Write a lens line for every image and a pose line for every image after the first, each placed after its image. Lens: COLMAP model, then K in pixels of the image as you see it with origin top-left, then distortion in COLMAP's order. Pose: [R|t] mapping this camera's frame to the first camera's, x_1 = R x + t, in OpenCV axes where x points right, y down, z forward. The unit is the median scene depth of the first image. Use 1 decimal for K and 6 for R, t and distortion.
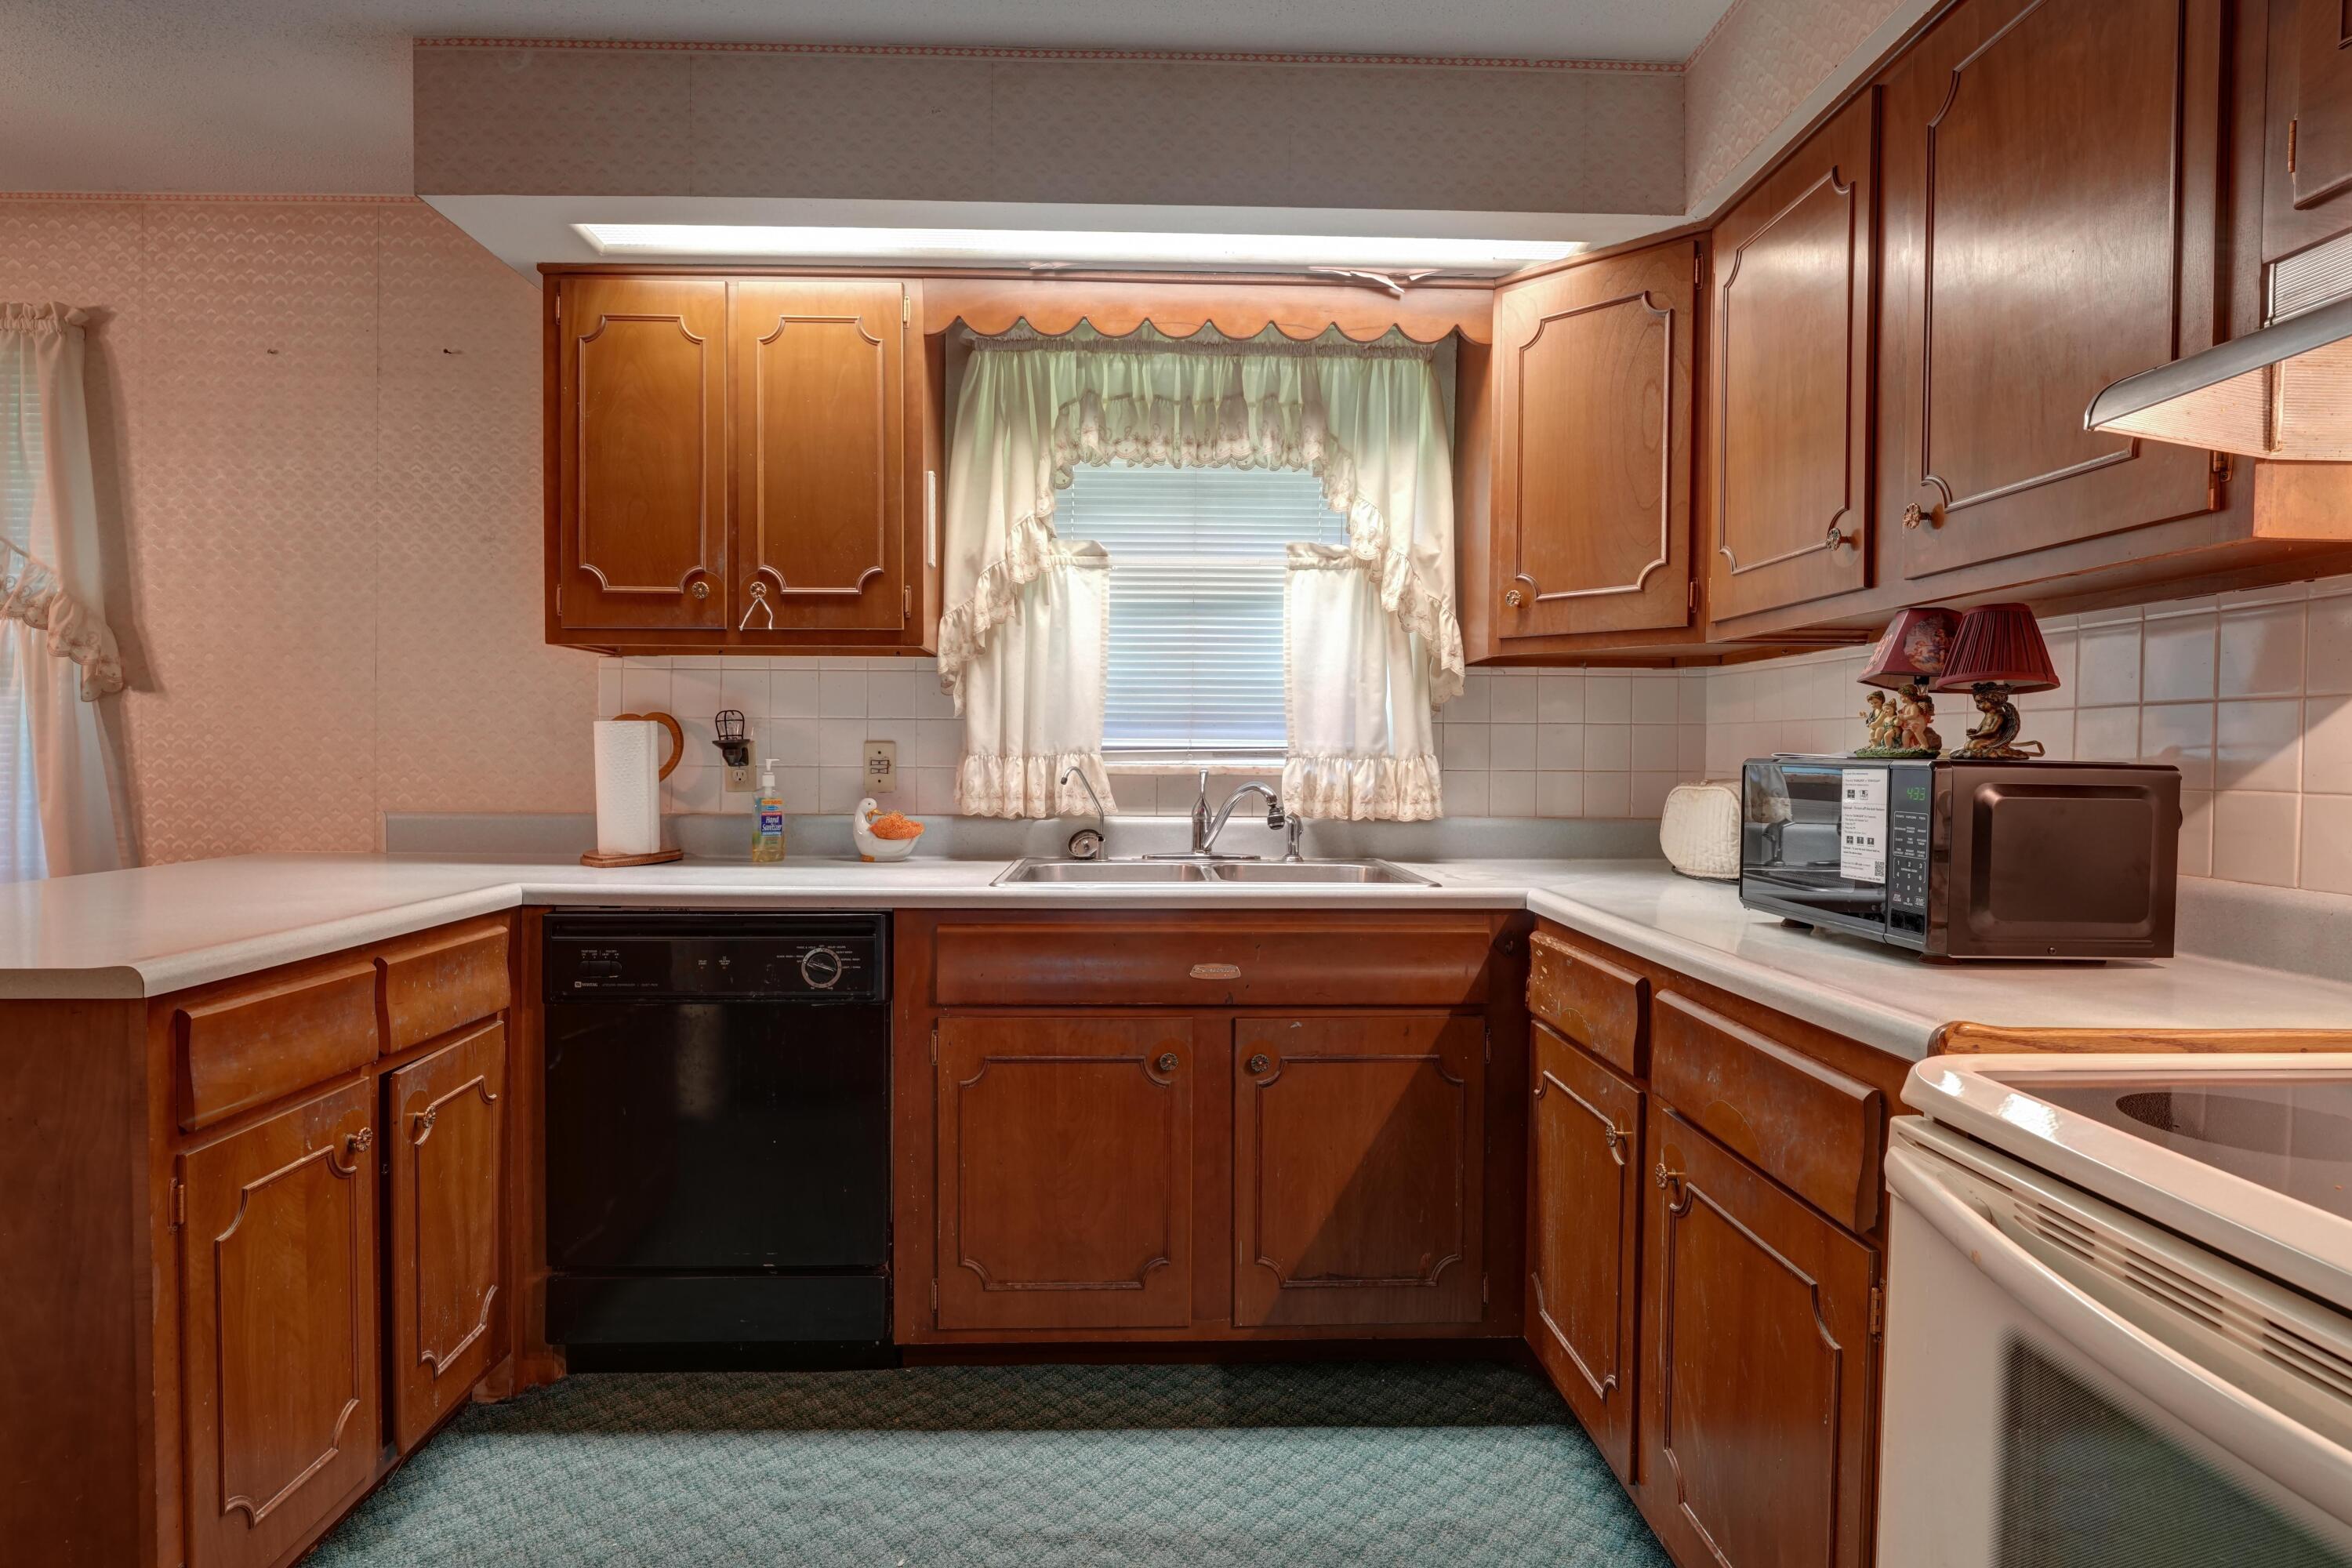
lens RADIAL K [[1218.3, 0, 1178.9], [0, 1218.3, 782.5], [0, 0, 1]] dist [-0.000811, -0.000486]
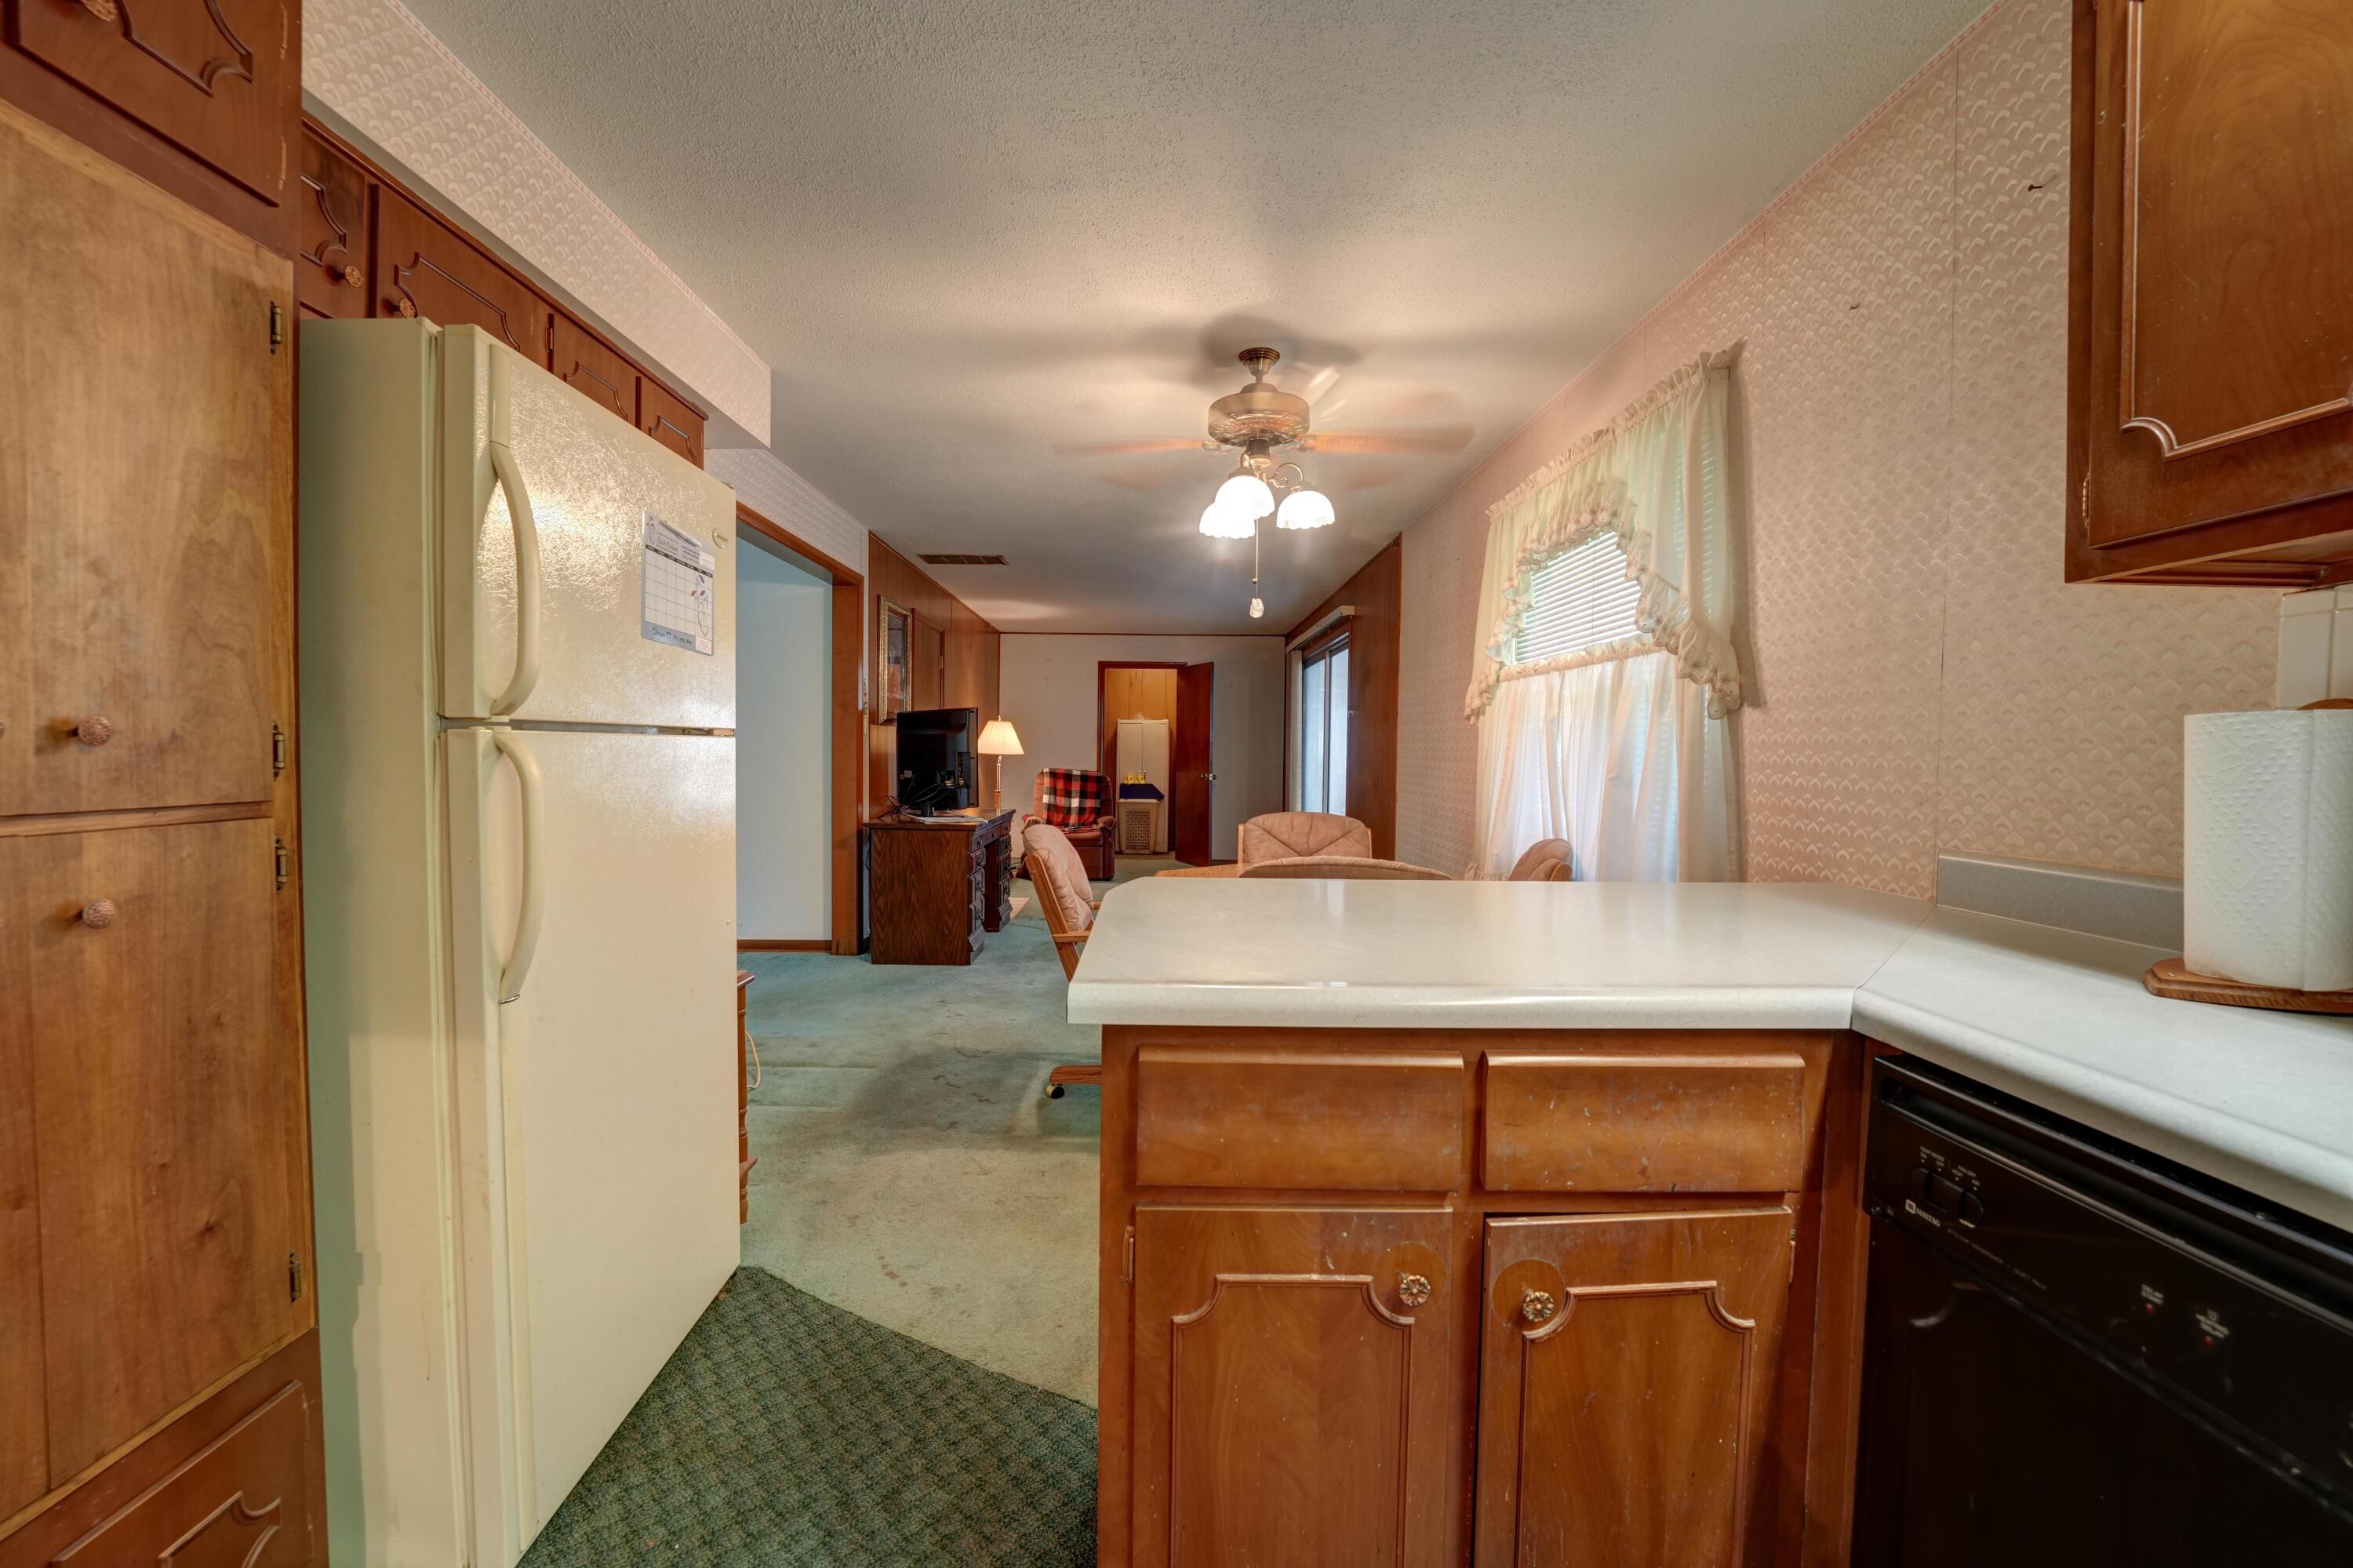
lens RADIAL K [[938.2, 0, 1169.4], [0, 938.2, 783.0], [0, 0, 1]] dist [-0.025020, 0.000165]
pose [[-0.021966, 0.025049, -0.999445, -0.090078], [-0.038167, 0.998936, 0.025875, -0.017040], [0.999030, 0.038714, -0.020987, 0.677657]]
